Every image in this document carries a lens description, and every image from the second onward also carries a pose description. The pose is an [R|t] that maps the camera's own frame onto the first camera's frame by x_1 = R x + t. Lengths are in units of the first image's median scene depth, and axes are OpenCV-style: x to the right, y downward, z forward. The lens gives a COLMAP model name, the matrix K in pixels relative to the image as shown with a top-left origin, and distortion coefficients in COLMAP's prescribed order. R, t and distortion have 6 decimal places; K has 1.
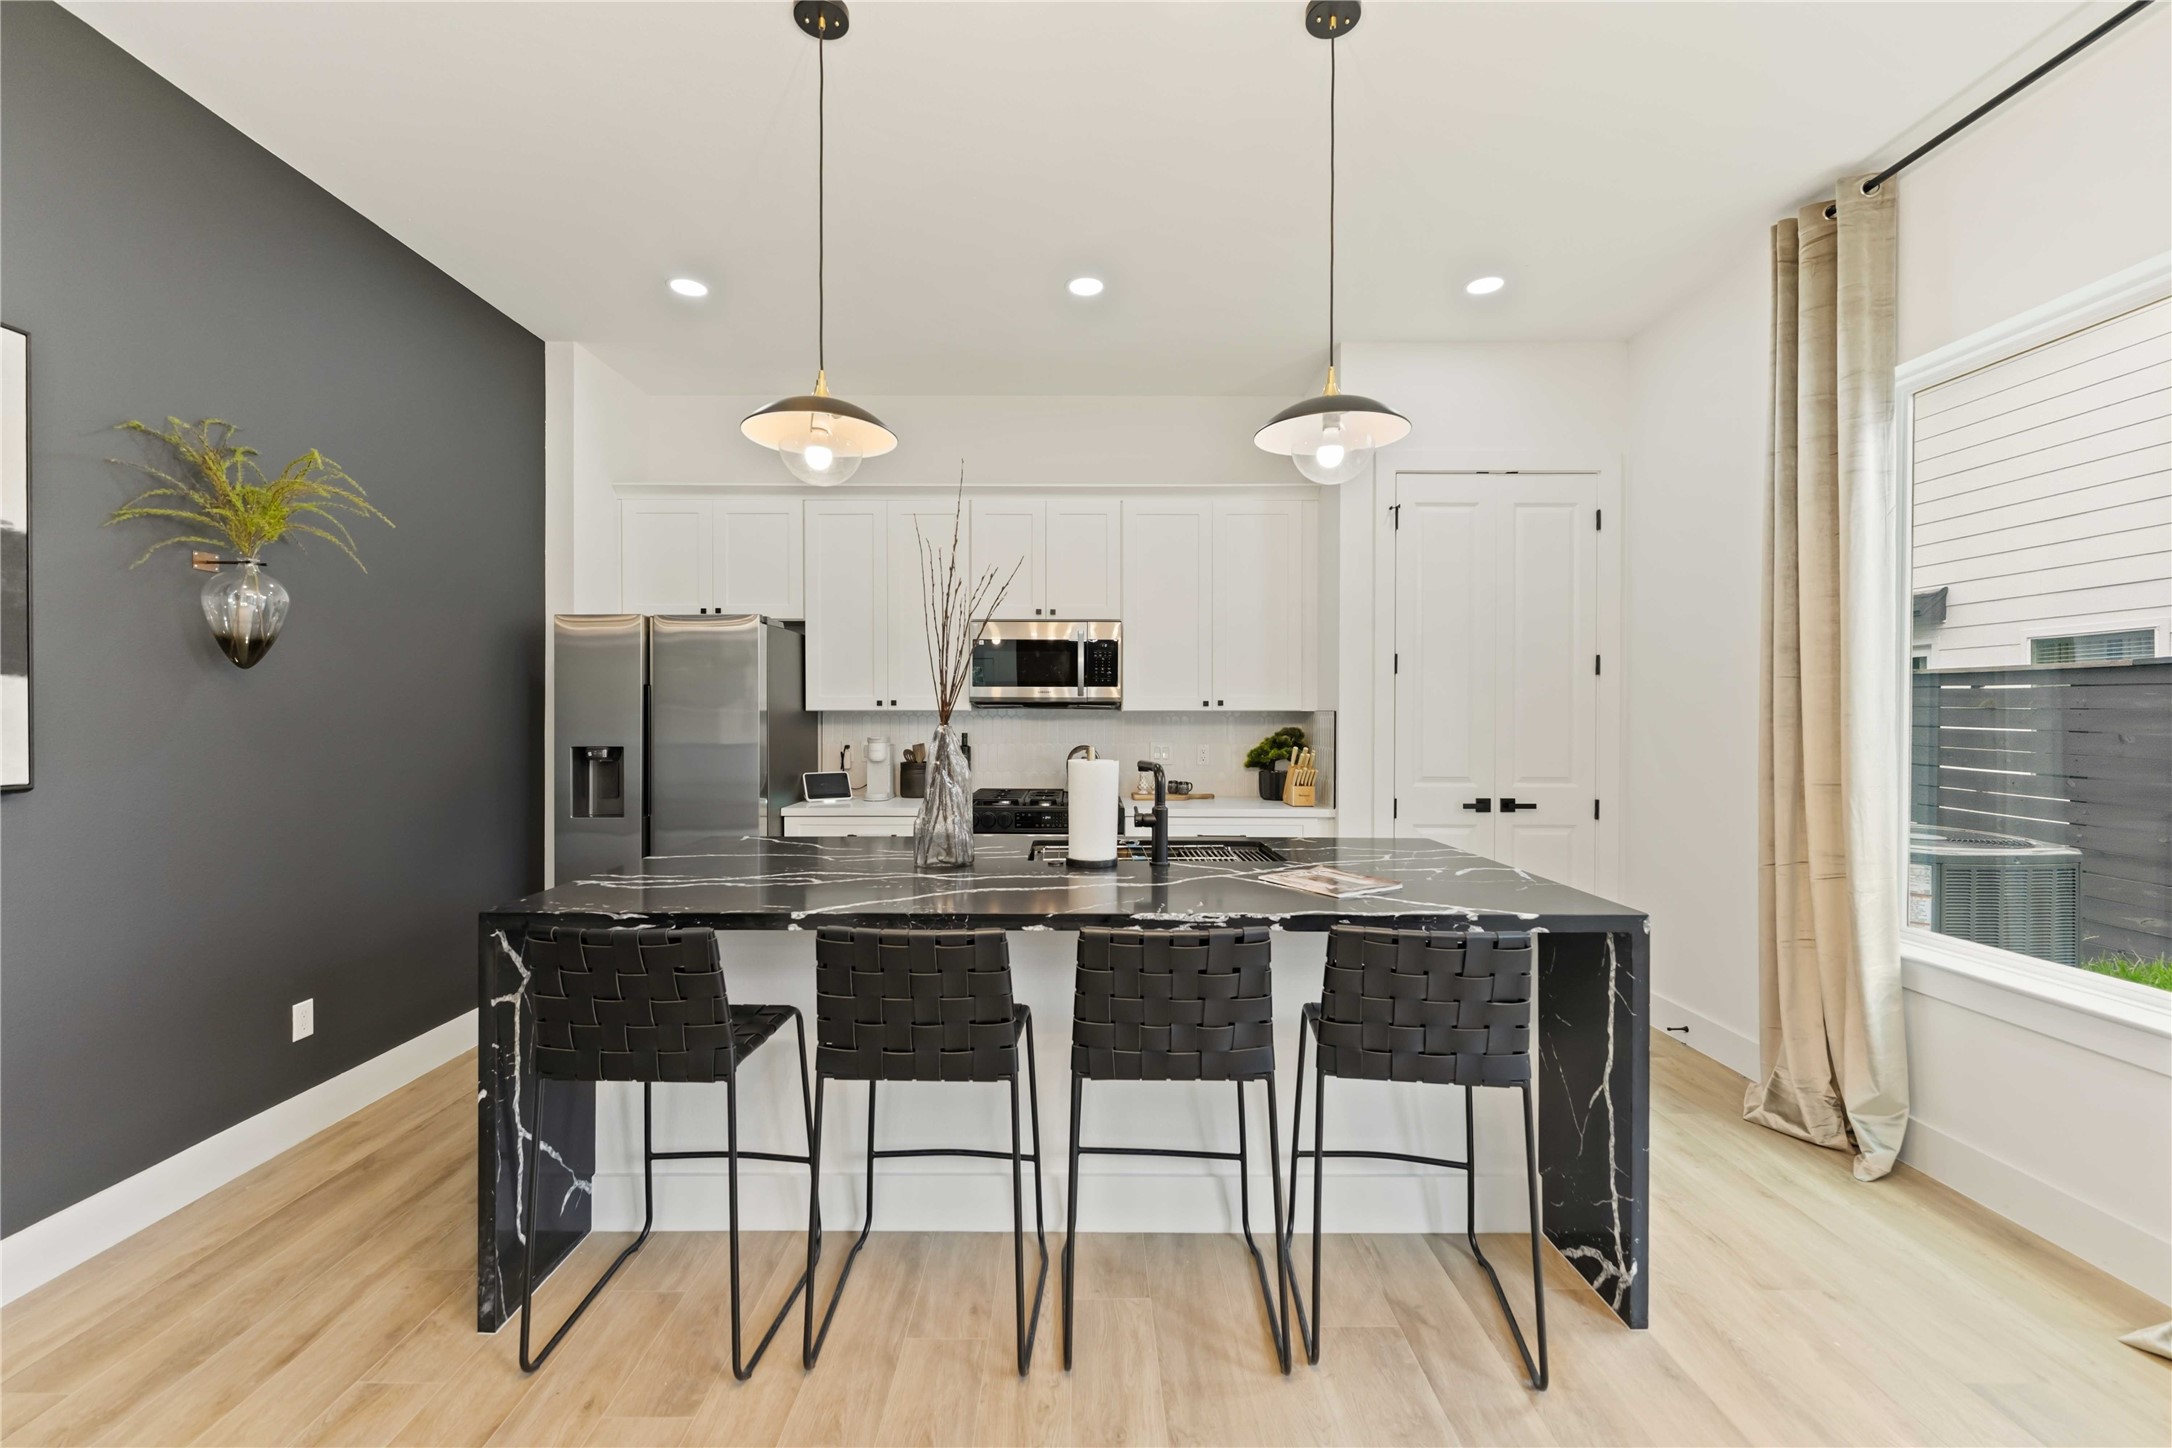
lens RADIAL K [[893.4, 0, 1093.8], [0, 893.4, 725.0], [0, 0, 1]] dist [0.004561, -0.000373]
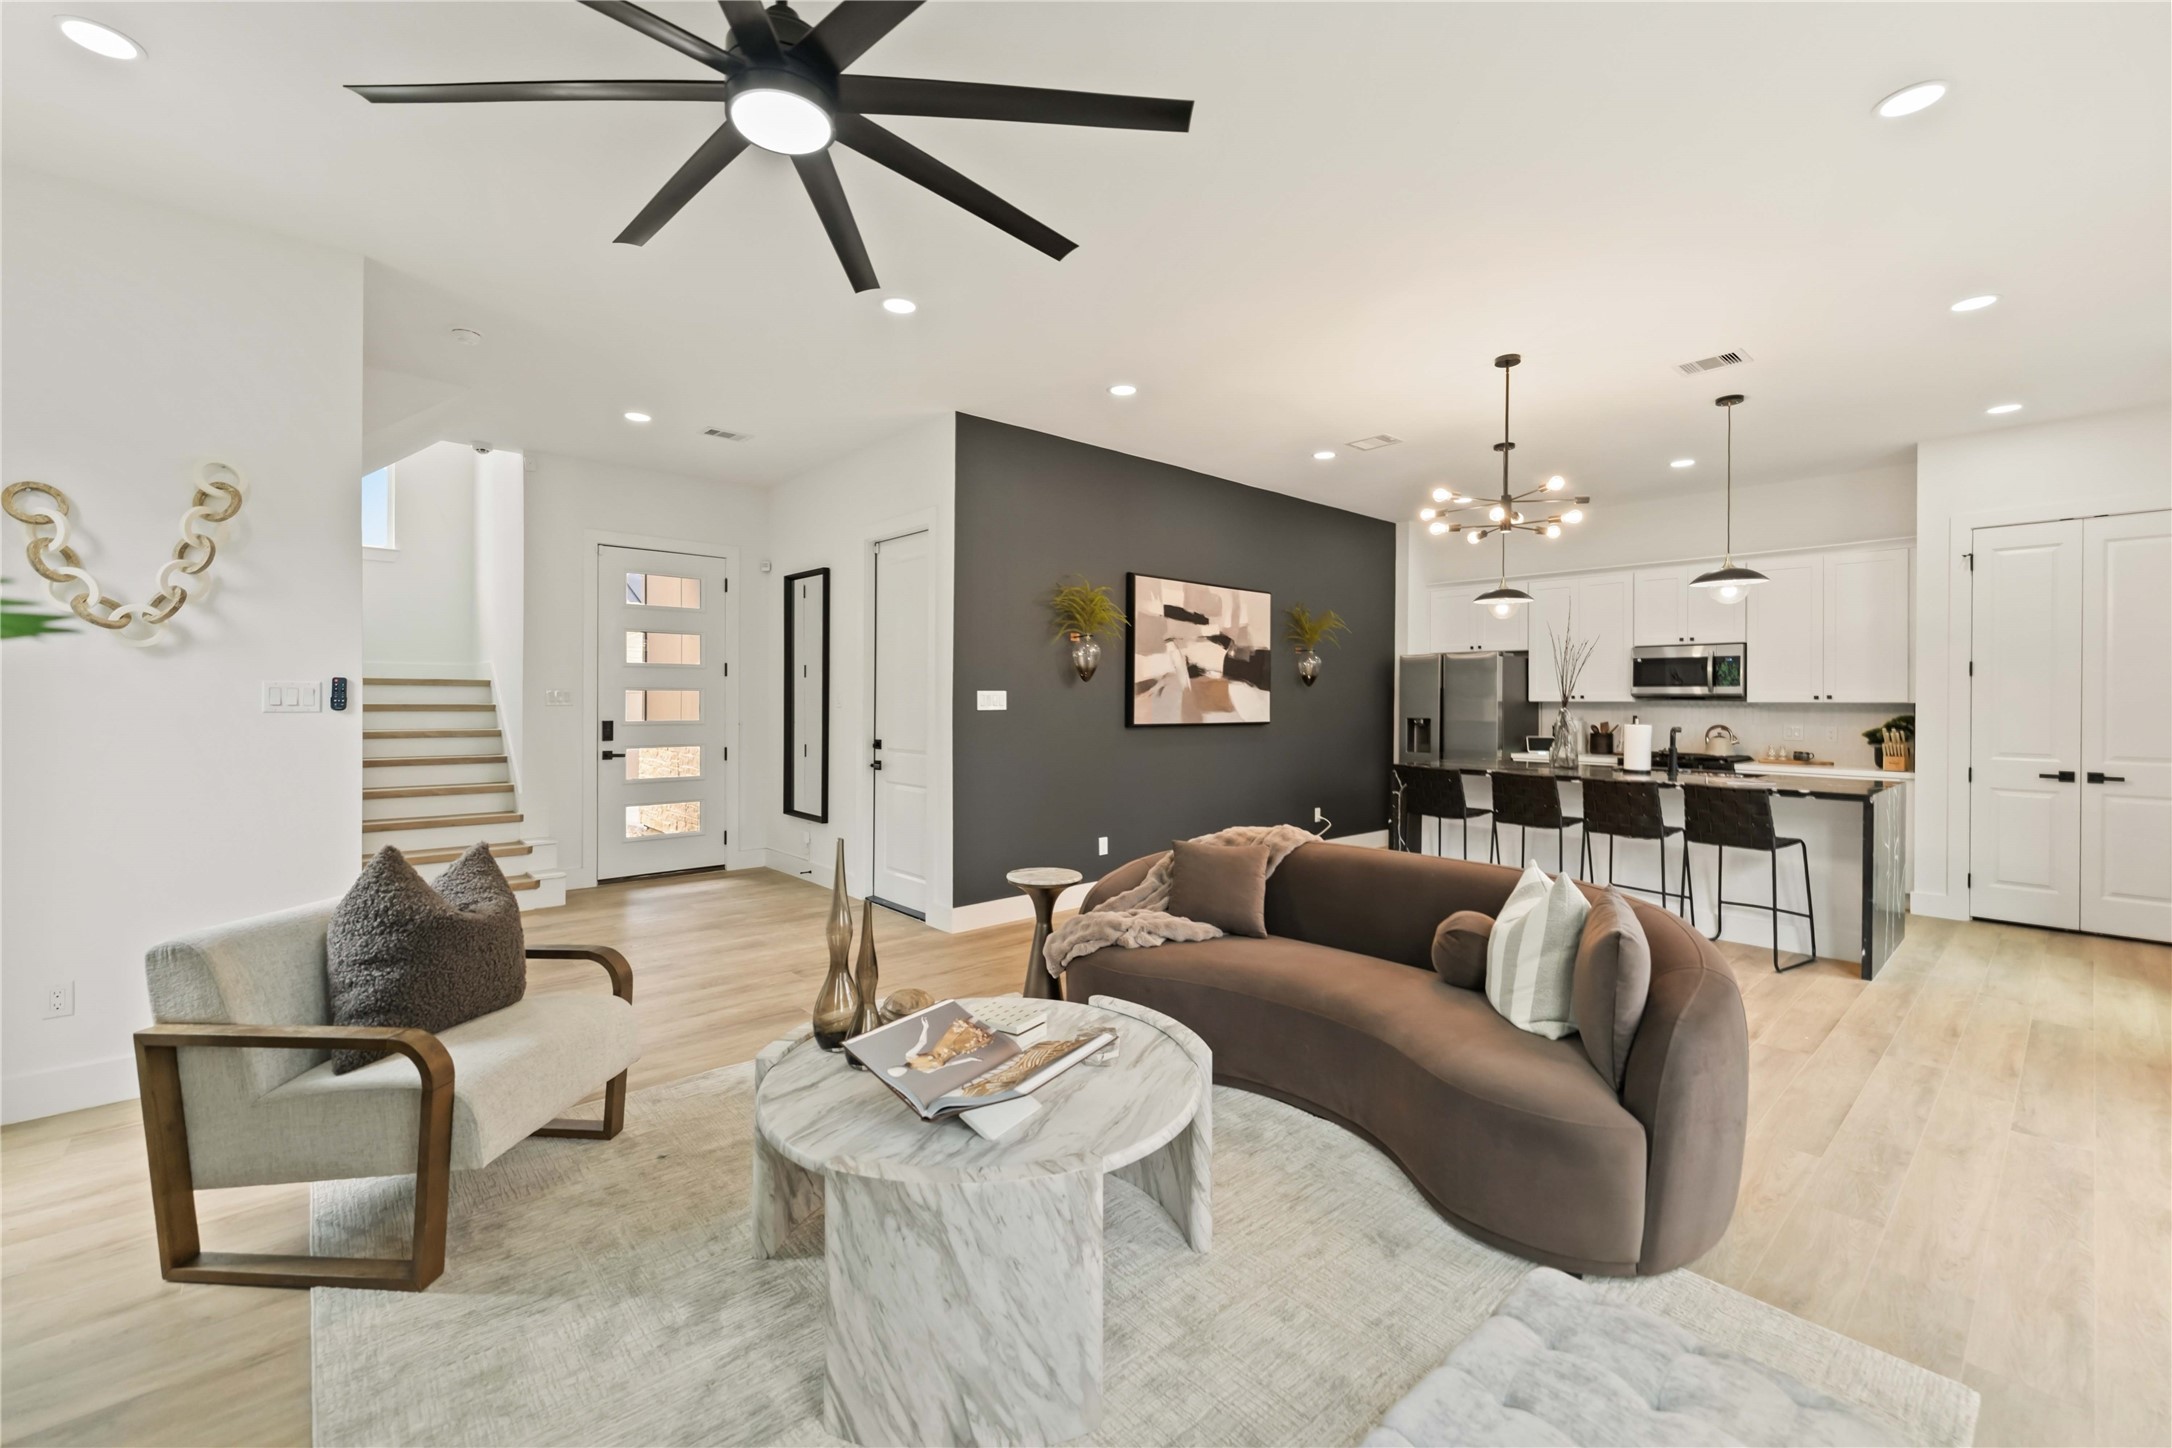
lens RADIAL K [[950.7, 0, 1082.7], [0, 950.7, 692.9], [0, 0, 1]] dist [0.023483, 0.000262]
pose [[0.675971, -0.003128, -0.736921, 0.486406], [-0.013450, 0.999772, -0.016582, 0.010942], [0.736805, 0.021121, 0.675775, -0.949128]]
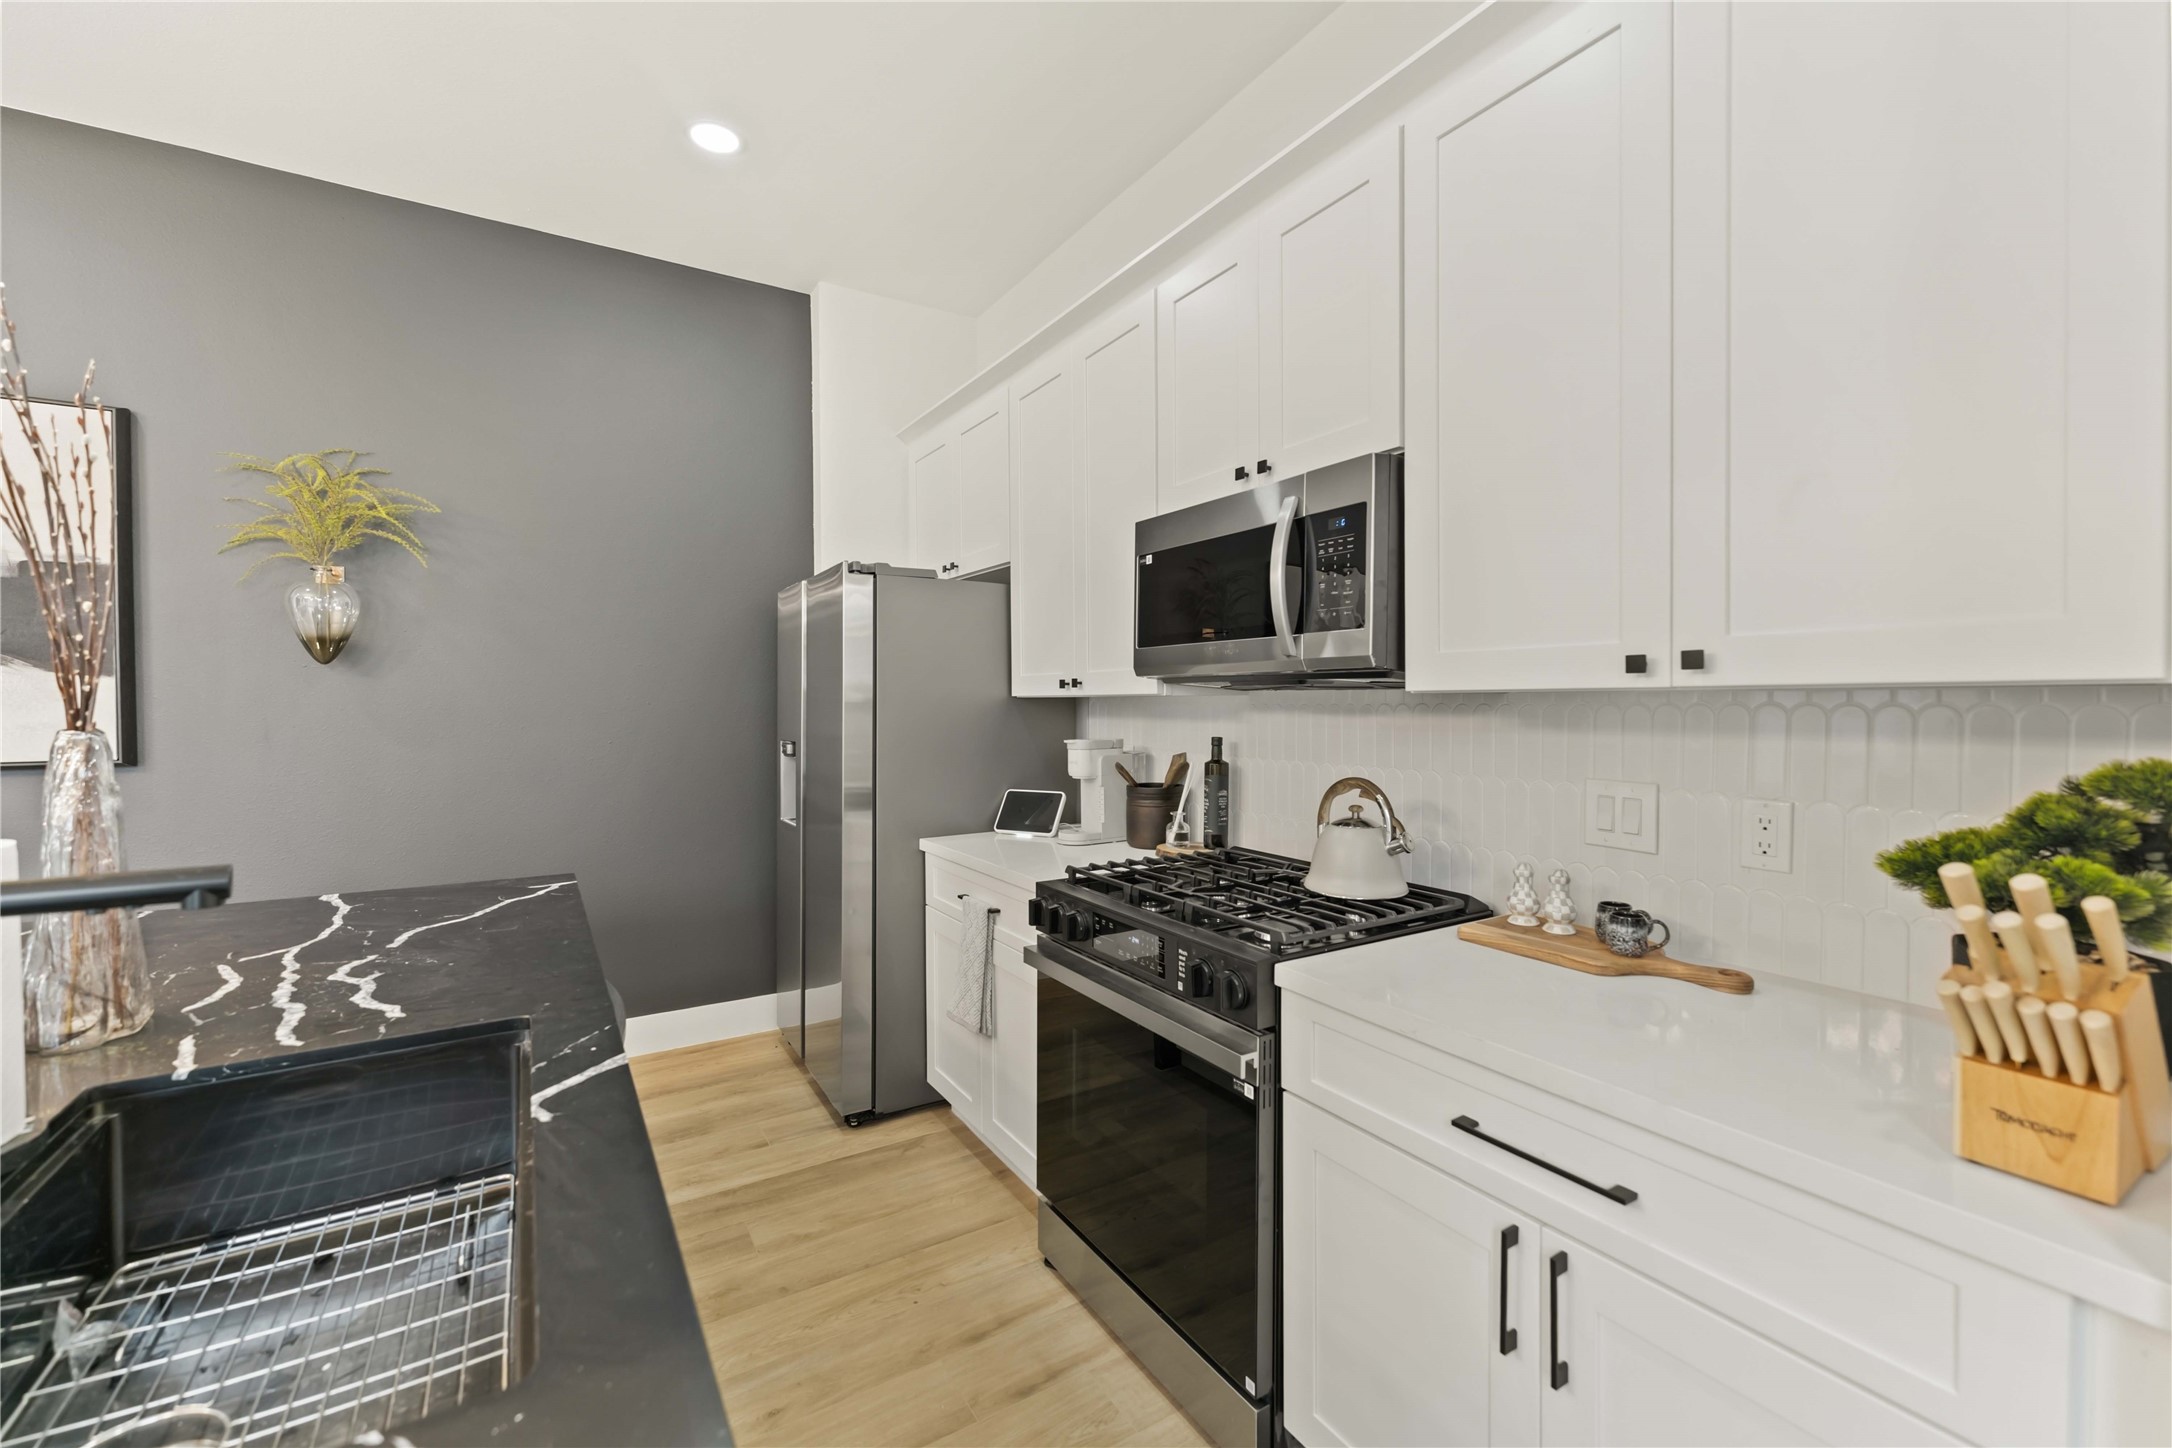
lens RADIAL K [[893.4, 0, 1075.7], [0, 893.4, 707.0], [0, 0, 1]] dist [0.004561, -0.000373]
pose [[0.506916, 0.001907, -0.861994, 0.294191], [-0.004974, 0.999987, -0.000712, -0.008748], [0.861981, 0.004648, 0.506919, 0.720572]]
